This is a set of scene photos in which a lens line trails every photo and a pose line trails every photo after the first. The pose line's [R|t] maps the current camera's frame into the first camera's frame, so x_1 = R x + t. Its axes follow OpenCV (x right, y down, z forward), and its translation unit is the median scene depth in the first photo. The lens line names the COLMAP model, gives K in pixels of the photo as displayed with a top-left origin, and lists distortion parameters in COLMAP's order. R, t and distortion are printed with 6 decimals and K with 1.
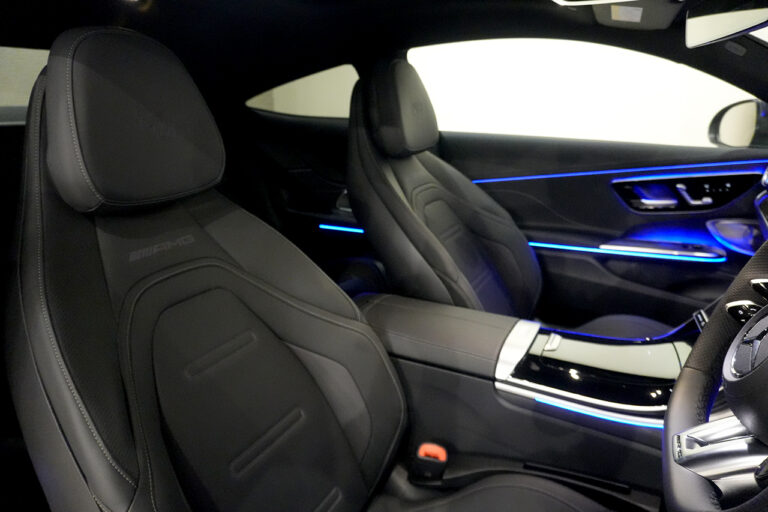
lens RADIAL K [[538.6, 0, 384.0], [0, 538.6, 256.0], [0, 0, 1]] dist [-0.001250, 0.007146]
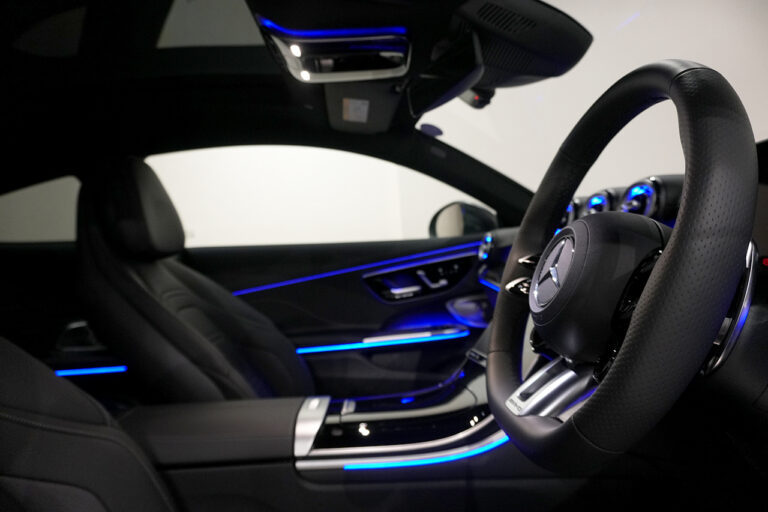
lens RADIAL K [[538.6, 0, 384.0], [0, 538.6, 256.0], [0, 0, 1]] dist [-0.001250, 0.007146]
pose [[0.883043, -0.044361, 0.467191, -0.034714], [0.190947, 0.943353, -0.271338, 0.126114], [-0.428690, 0.328812, 0.841491, 0.085008]]
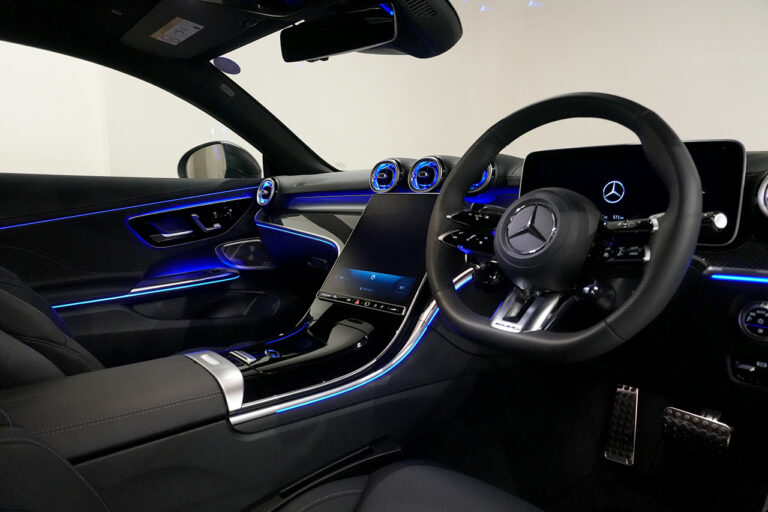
lens RADIAL K [[538.6, 0, 384.0], [0, 538.6, 256.0], [0, 0, 1]] dist [-0.001250, 0.007146]
pose [[0.371372, -0.115905, 0.921221, -0.291451], [0.274505, 0.961530, 0.010315, 0.037409], [-0.886978, 0.249049, 0.388902, 0.283806]]
